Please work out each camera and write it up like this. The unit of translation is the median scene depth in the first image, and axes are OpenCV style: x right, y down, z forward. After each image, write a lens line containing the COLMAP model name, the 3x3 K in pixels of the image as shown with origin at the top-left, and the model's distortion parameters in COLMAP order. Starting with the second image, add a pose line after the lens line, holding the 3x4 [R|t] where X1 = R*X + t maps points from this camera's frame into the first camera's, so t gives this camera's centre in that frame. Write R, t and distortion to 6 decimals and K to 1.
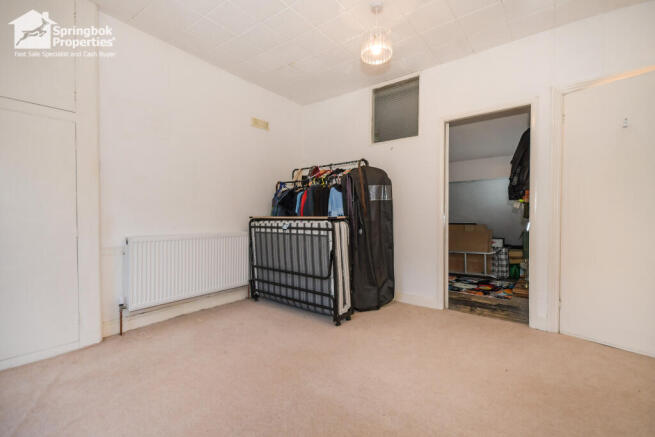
lens RADIAL K [[293.8, 0, 327.5], [0, 293.8, 218.5], [0, 0, 1]] dist [0.000528, -0.000014]
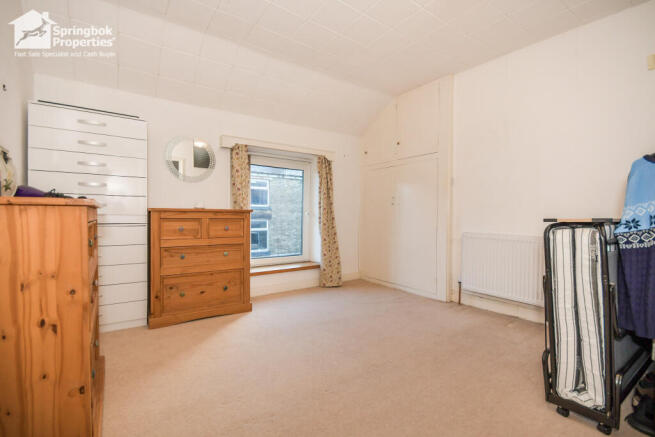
lens RADIAL K [[293.8, 0, 327.5], [0, 293.8, 218.5], [0, 0, 1]] dist [0.000528, -0.000014]
pose [[-0.305657, 0.009447, -0.952095, 0.776324], [-0.010114, 0.999862, 0.013168, -0.017173], [0.952088, 0.013654, -0.305519, 0.814348]]
